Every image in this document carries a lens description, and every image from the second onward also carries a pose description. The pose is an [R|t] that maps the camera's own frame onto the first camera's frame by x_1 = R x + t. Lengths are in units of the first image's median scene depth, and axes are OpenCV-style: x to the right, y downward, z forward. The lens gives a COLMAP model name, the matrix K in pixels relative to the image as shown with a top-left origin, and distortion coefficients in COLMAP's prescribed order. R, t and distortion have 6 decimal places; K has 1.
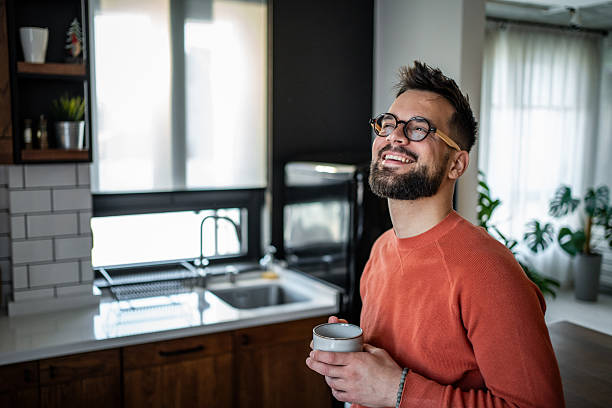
lens RADIAL K [[652.8, 0, 298.3], [0, 652.8, 204.2], [0, 0, 1]] dist [-0.077992, 0.297796]
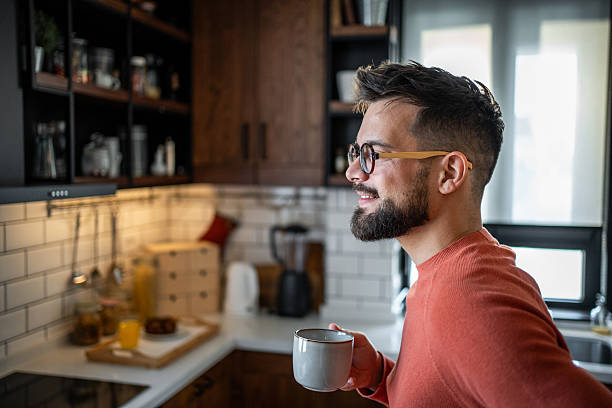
lens RADIAL K [[625.9, 0, 306.0], [0, 625.9, 204.0], [0, 0, 1]] dist [-0.029201, 0.153654]
pose [[0.715984, 0.039120, -0.697020, 0.246165], [-0.089511, 0.995332, -0.036084, 0.008906], [0.692355, 0.088226, 0.716143, 0.123473]]
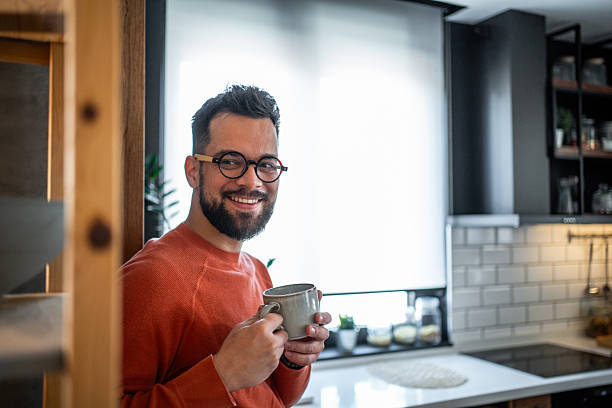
lens RADIAL K [[648.7, 0, 306.0], [0, 648.7, 204.0], [0, 0, 1]] dist [-0.054001, 0.191872]
pose [[-0.020504, -0.044941, -0.998779, 0.610126], [-0.119606, 0.991925, -0.042178, 0.056831], [0.992610, 0.118596, -0.025714, 0.023039]]
